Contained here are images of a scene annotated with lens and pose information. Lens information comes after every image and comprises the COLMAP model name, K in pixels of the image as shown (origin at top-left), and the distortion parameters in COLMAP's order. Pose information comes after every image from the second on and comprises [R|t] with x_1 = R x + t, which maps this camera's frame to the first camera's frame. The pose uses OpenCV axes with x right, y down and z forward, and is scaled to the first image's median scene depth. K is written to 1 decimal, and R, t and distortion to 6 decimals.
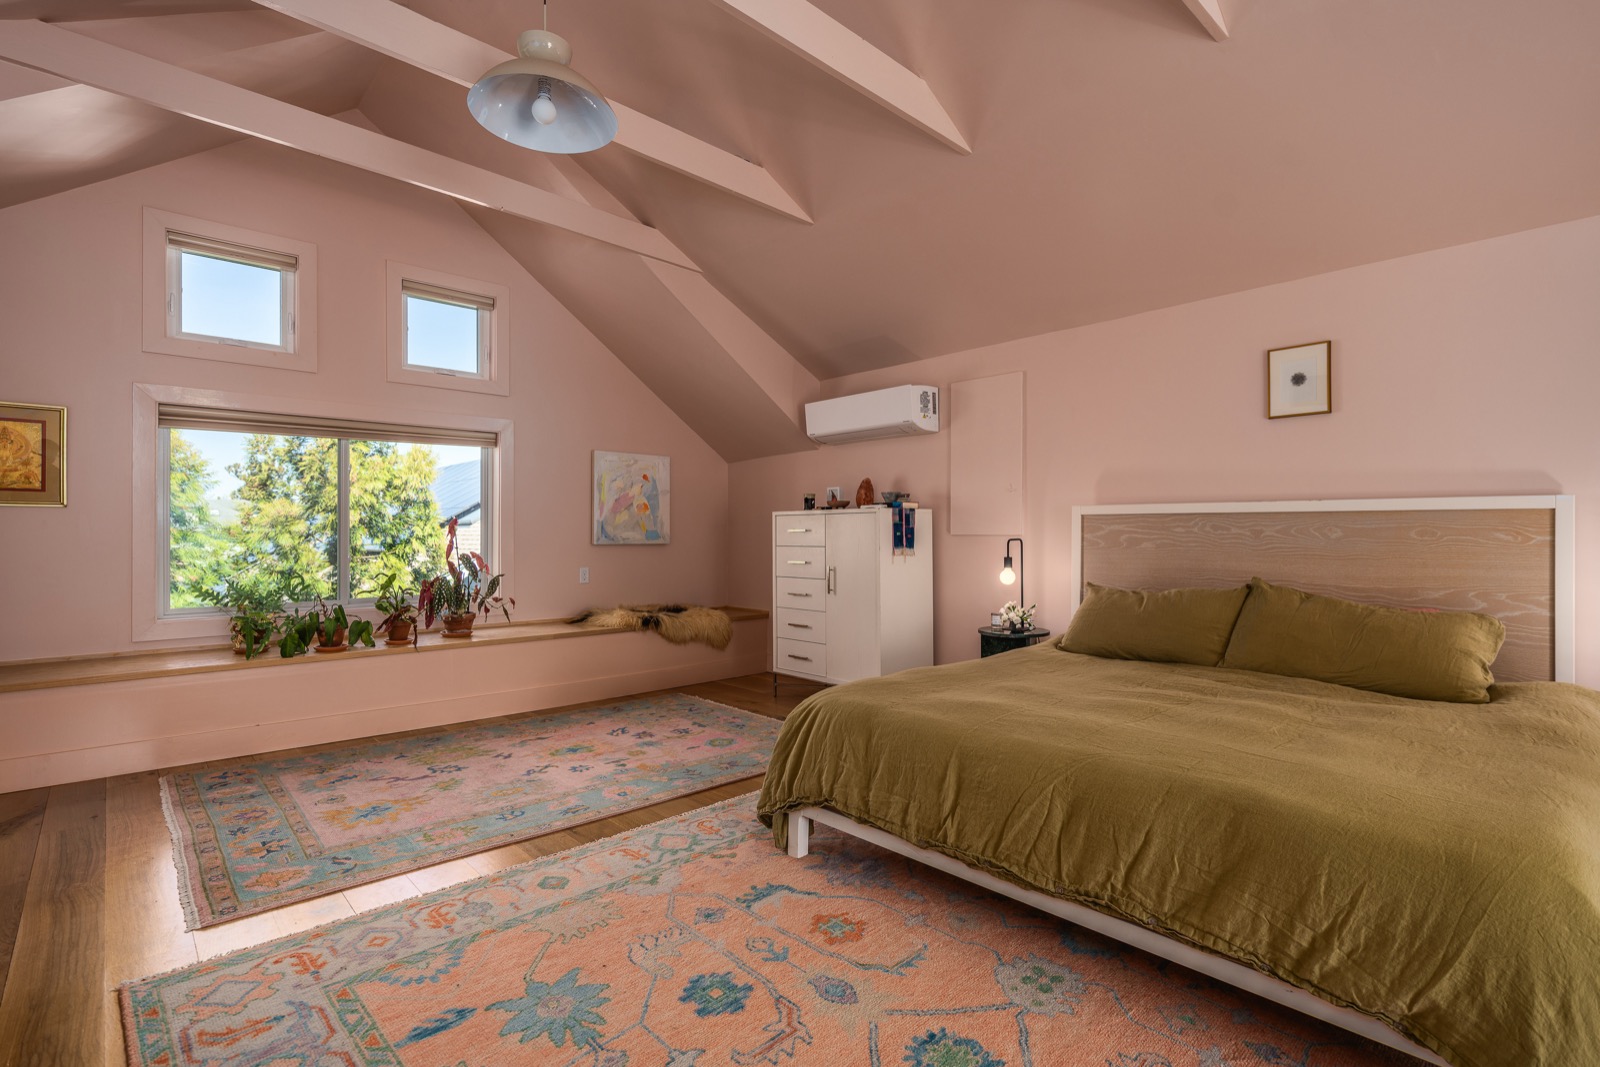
lens RADIAL K [[761.2, 0, 801.7], [0, 761.2, 532.9], [0, 0, 1]] dist [0.001847, -0.000072]
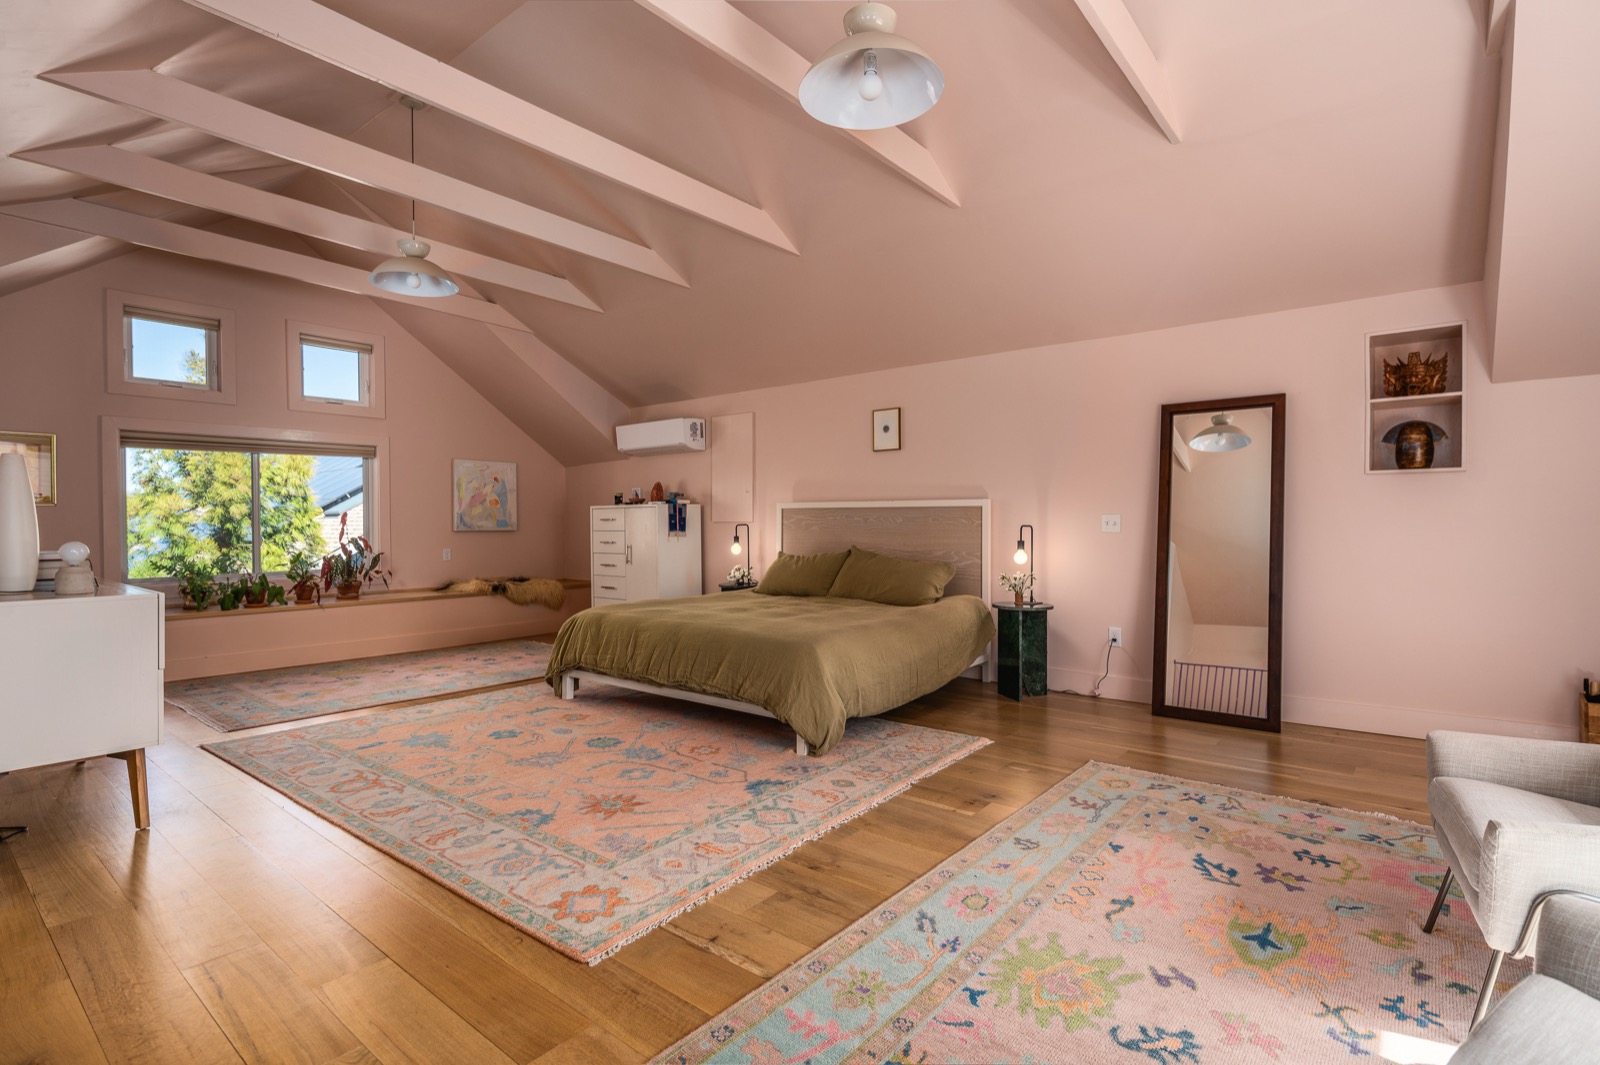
lens RADIAL K [[771.3, 0, 797.2], [0, 771.3, 533.3], [0, 0, 1]] dist [-0.002185, -0.000167]
pose [[0.990226, -0.007540, 0.139269, 0.151360], [0.005416, 0.999863, 0.015620, 0.001869], [-0.139368, -0.014713, 0.990131, -0.473090]]
